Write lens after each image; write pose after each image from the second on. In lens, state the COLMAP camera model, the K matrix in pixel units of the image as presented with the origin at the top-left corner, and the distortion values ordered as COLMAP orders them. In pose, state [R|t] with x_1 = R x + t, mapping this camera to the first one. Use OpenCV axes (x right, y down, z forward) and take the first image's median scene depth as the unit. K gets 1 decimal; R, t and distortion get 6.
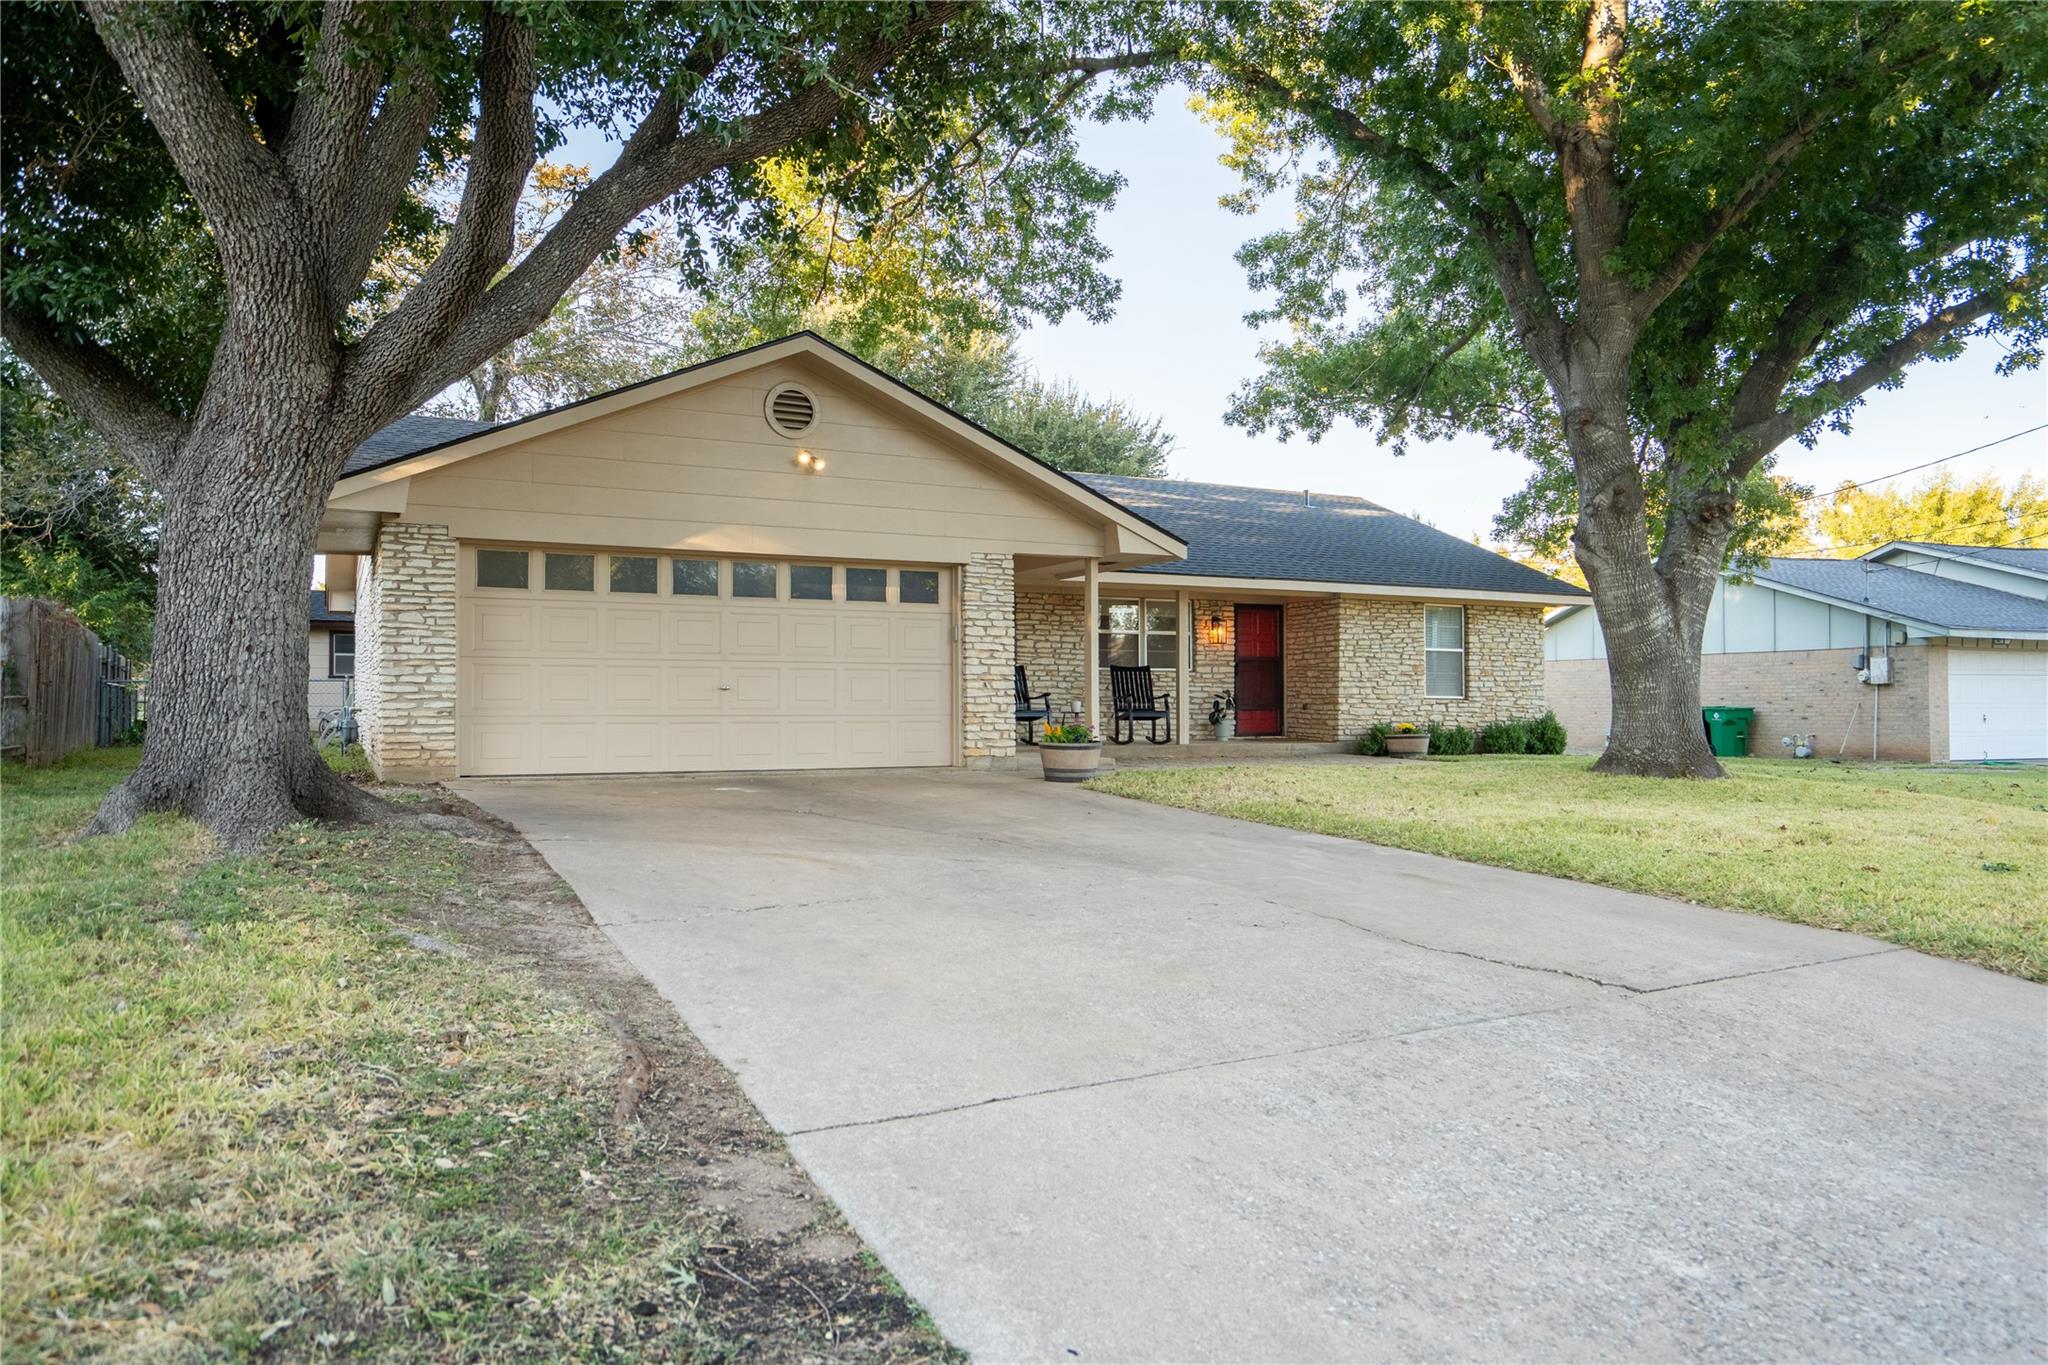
lens RADIAL K [[1376.6, 0, 1033.6], [0, 1376.6, 676.9], [0, 0, 1]] dist [0.025344, -0.001373]
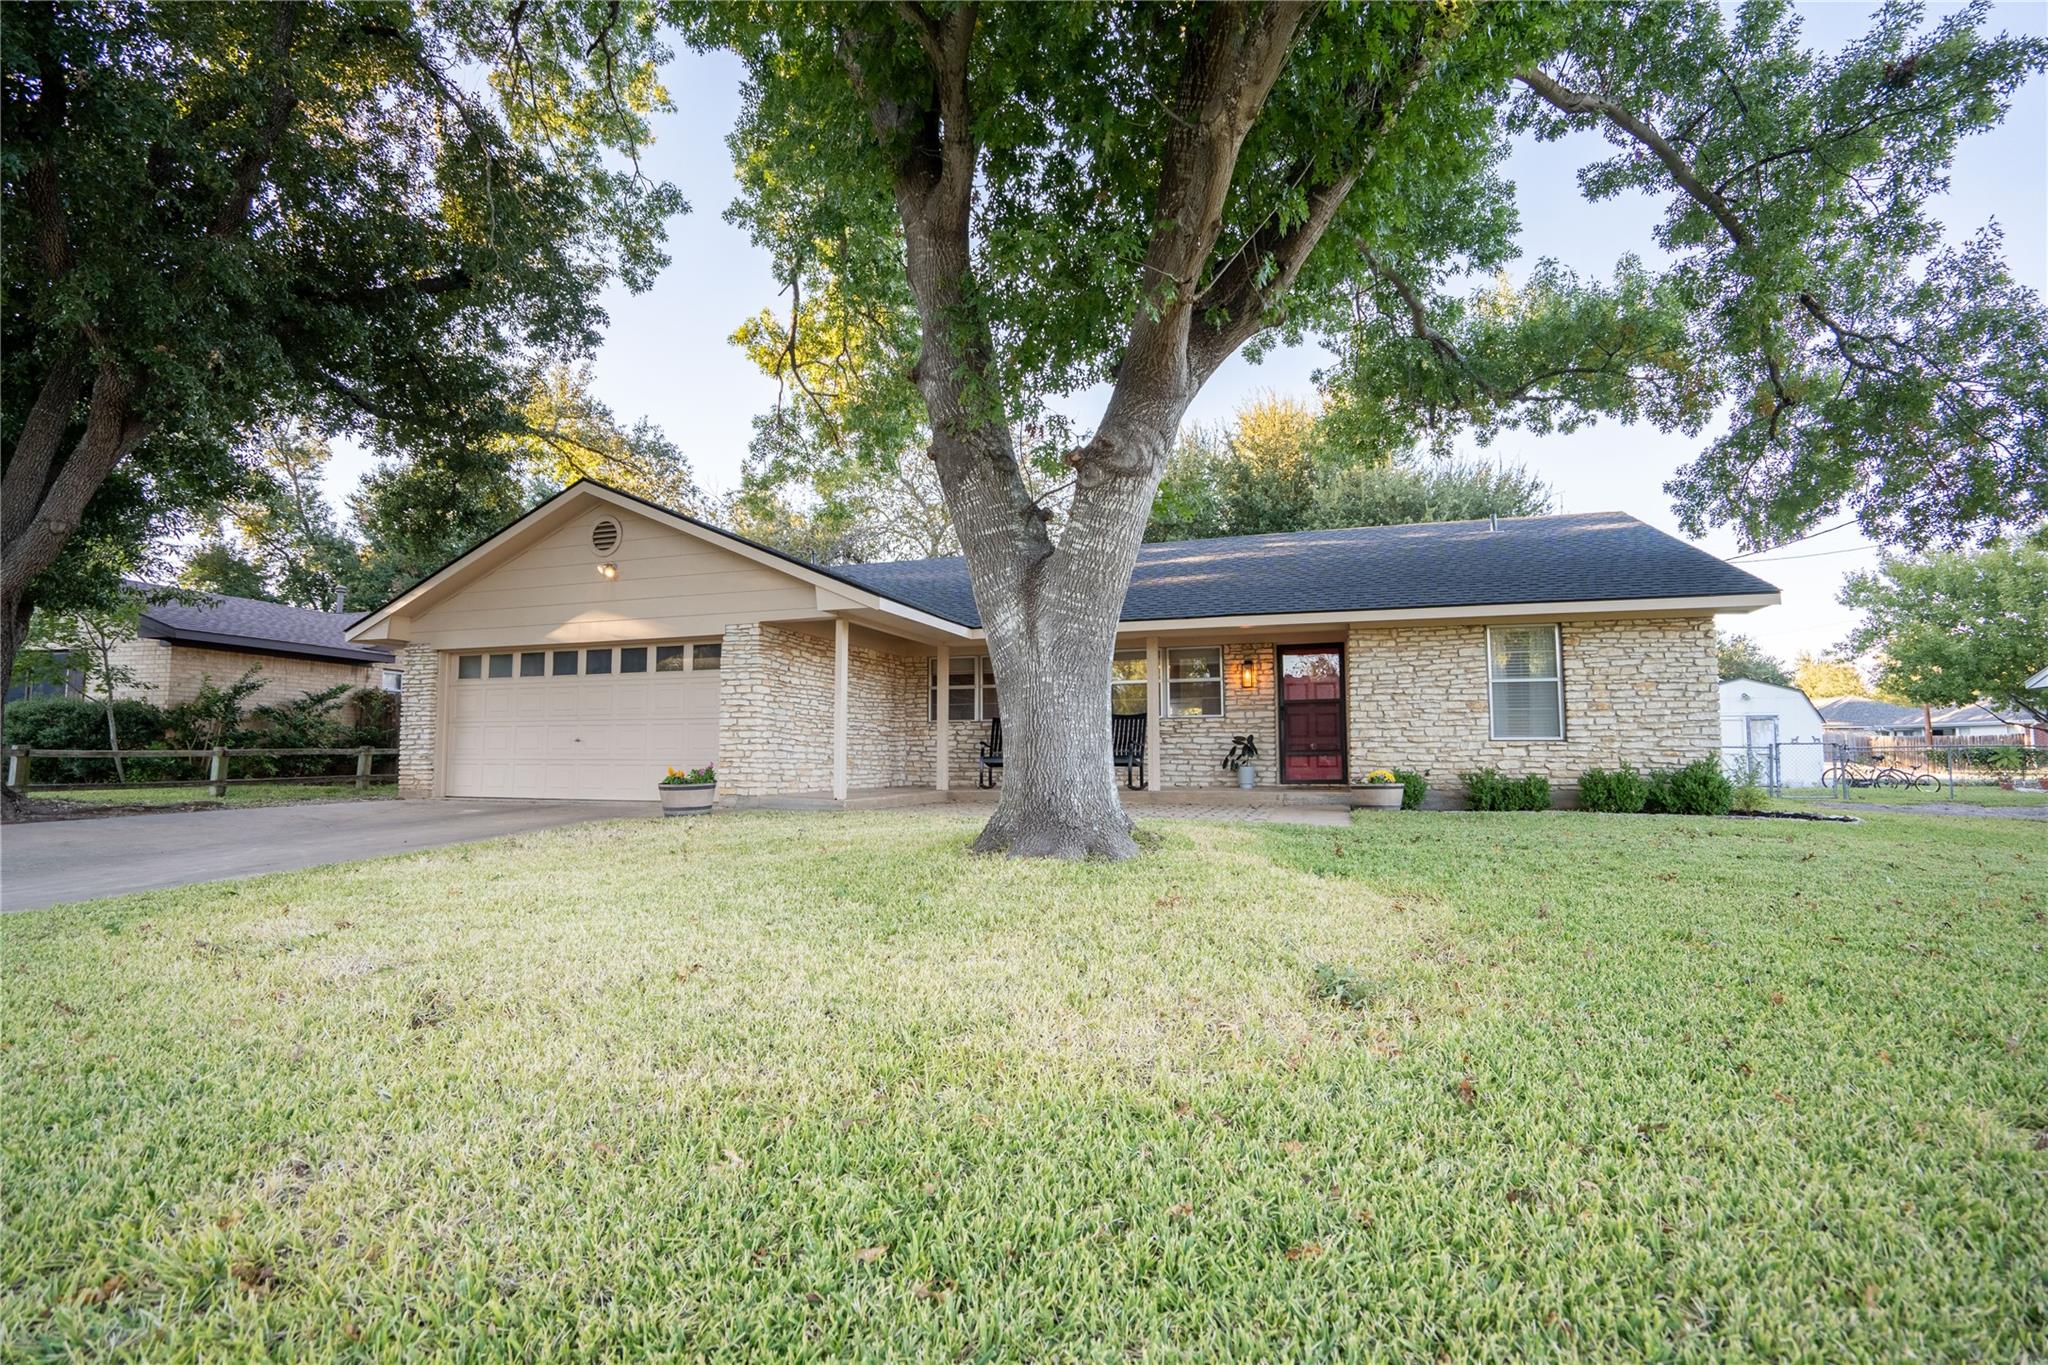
lens RADIAL K [[958.6, 0, 1021.0], [0, 958.6, 681.4], [0, 0, 1]] dist [-0.048422, 0.017239]
pose [[0.702224, -0.059310, -0.709481, 0.498099], [0.017504, 0.997661, -0.066076, 0.013165], [0.711741, 0.033981, 0.701620, 0.410872]]
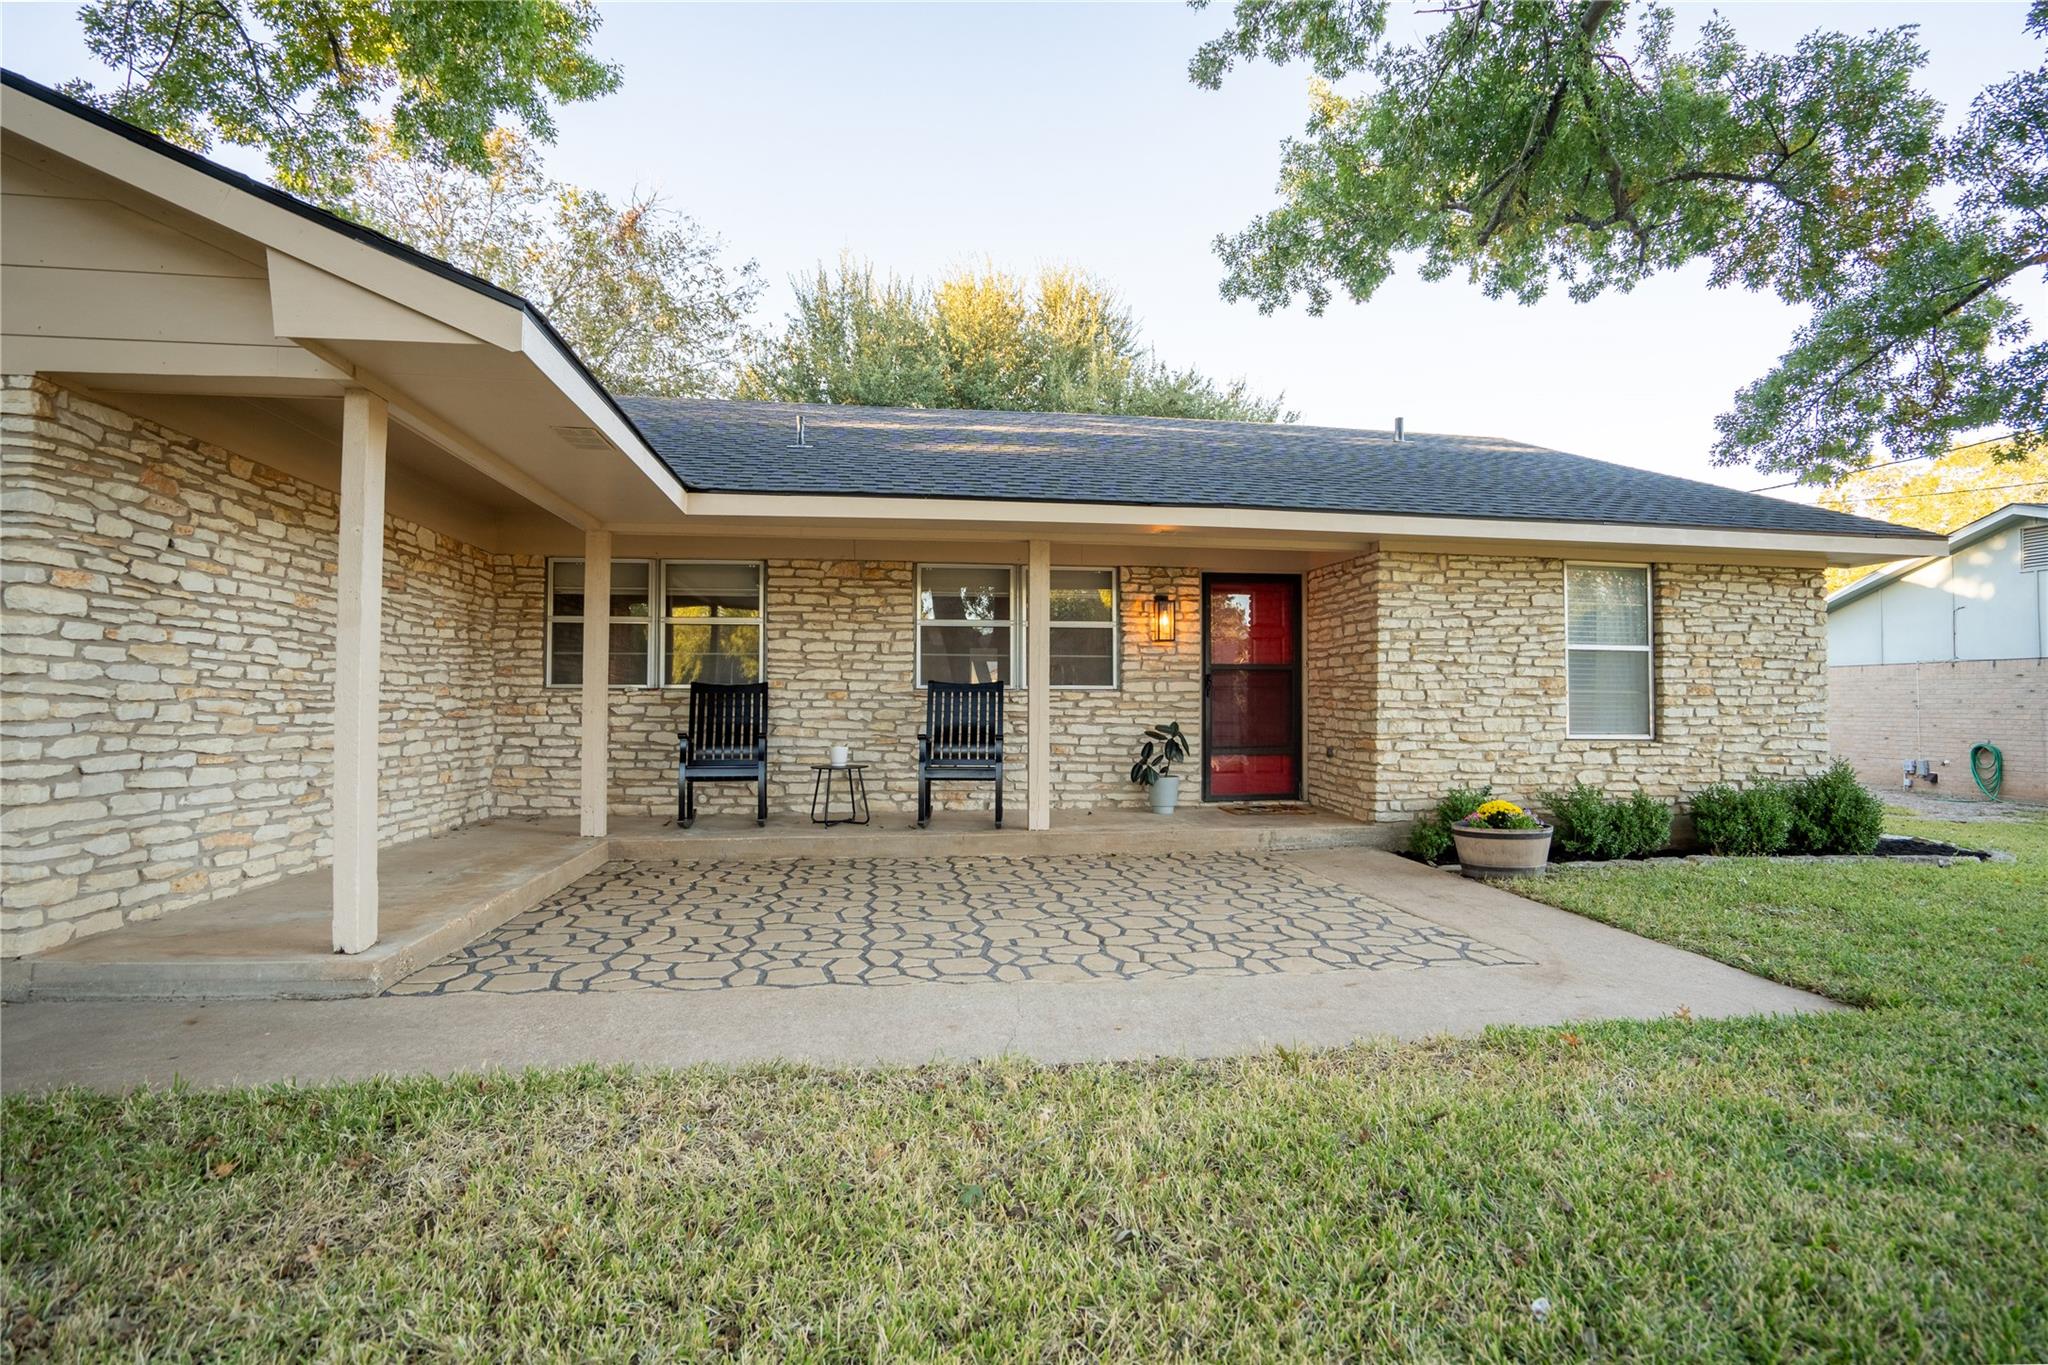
lens RADIAL K [[958.6, 0, 1018.7], [0, 958.6, 682.6], [0, 0, 1]] dist [-0.048422, 0.017239]
pose [[0.944863, -0.003797, -0.327443, 0.207159], [0.003556, 0.999993, -0.001335, -0.006654], [0.327446, 0.000097, 0.944870, 0.598654]]
